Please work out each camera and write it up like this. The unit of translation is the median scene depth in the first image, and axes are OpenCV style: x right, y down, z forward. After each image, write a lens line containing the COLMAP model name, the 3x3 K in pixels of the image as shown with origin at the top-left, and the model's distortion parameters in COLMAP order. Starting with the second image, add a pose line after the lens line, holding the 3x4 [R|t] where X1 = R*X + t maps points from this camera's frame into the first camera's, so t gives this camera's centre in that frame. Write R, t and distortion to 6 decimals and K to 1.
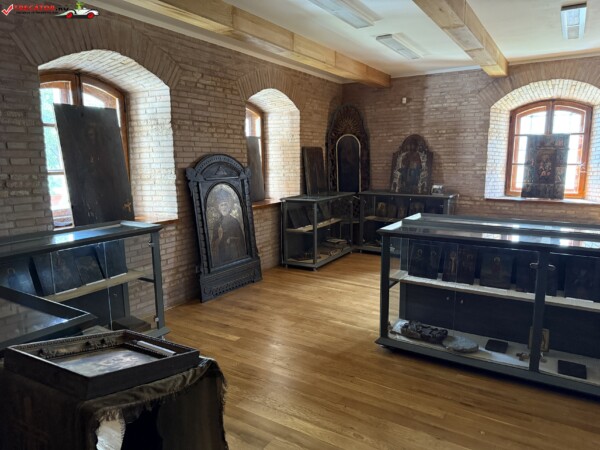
lens RADIAL K [[433.9, 0, 300.0], [0, 433.9, 225.0], [0, 0, 1]] dist [0.053824, -0.059729]
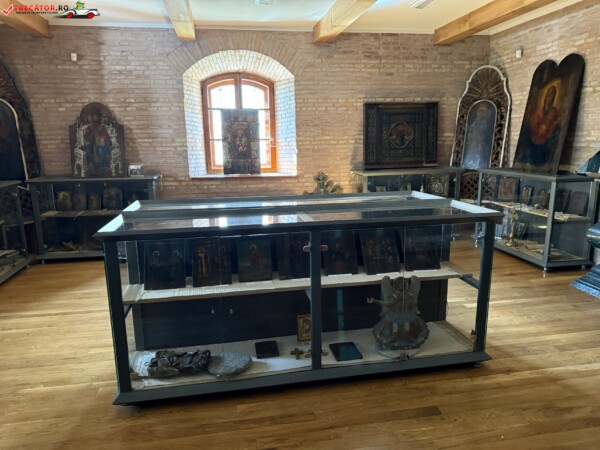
lens RADIAL K [[433.9, 0, 300.0], [0, 433.9, 225.0], [0, 0, 1]] dist [0.053824, -0.059729]
pose [[0.749856, -0.136266, 0.647416, -0.002964], [0.113716, 0.990542, 0.076777, -0.007302], [-0.651755, 0.016049, 0.758259, 0.174148]]
